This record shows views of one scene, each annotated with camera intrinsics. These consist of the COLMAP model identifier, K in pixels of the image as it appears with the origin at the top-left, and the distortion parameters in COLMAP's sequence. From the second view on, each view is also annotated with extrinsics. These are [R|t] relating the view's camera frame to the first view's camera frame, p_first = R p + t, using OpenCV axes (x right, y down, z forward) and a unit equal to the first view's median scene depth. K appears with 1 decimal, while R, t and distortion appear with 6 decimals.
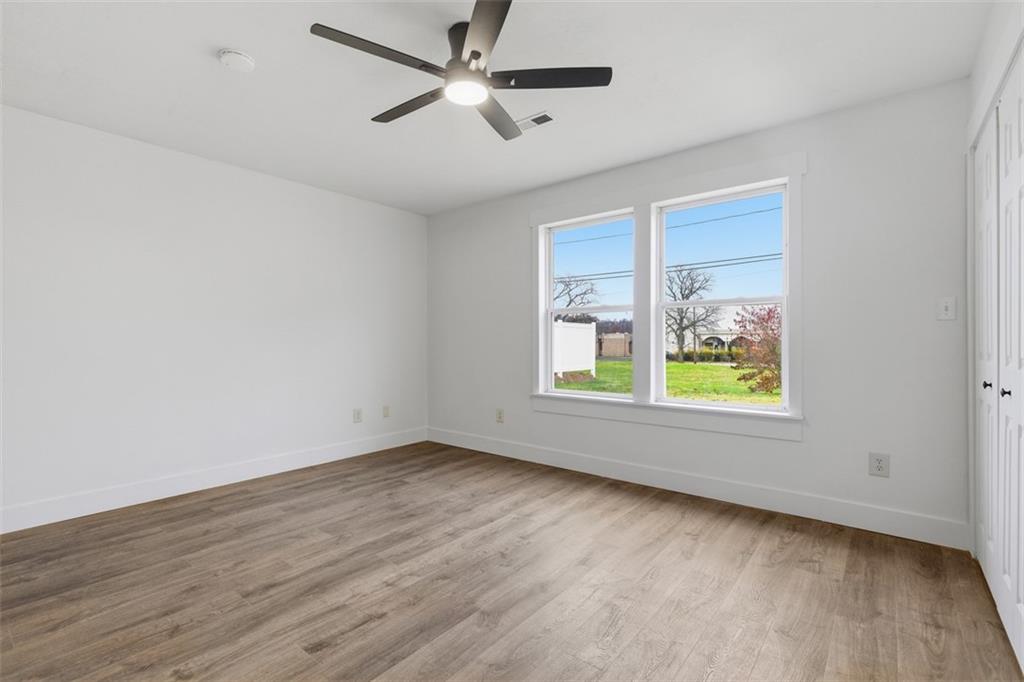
lens RADIAL K [[468.0, 0, 512.3], [0, 468.0, 341.2], [0, 0, 1]] dist [0.005805, 0.000492]
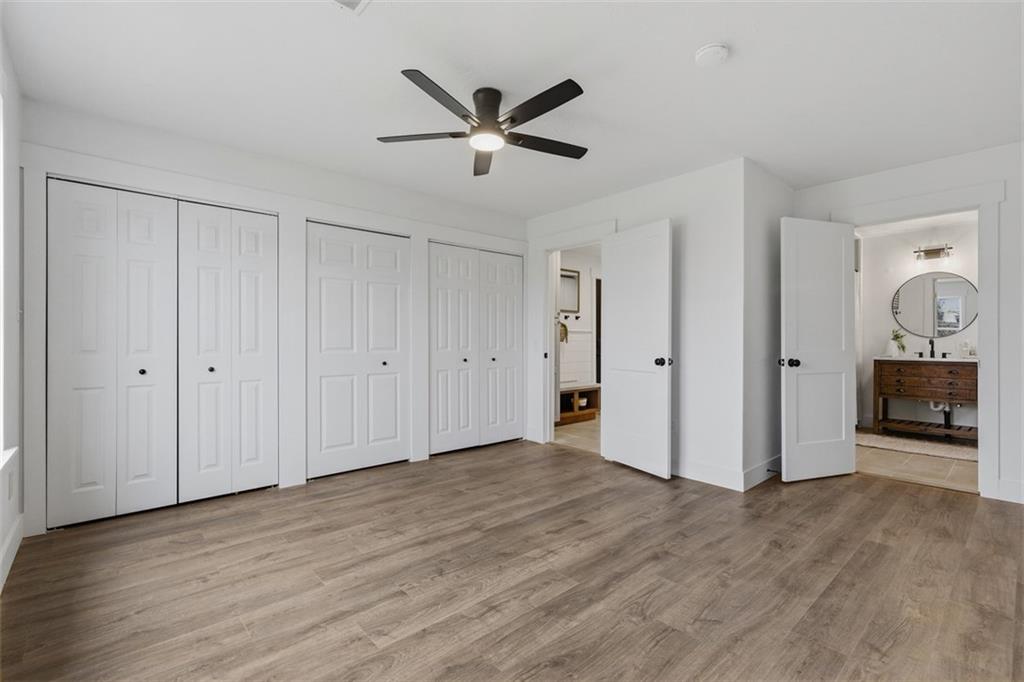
lens RADIAL K [[468.0, 0, 506.3], [0, 468.0, 341.1], [0, 0, 1]] dist [0.005805, 0.000492]
pose [[-0.985294, 0.002464, 0.170851, -0.320514], [0.002486, 0.999997, -0.000086, -0.002720], [-0.170851, 0.000340, -0.985297, 1.970671]]
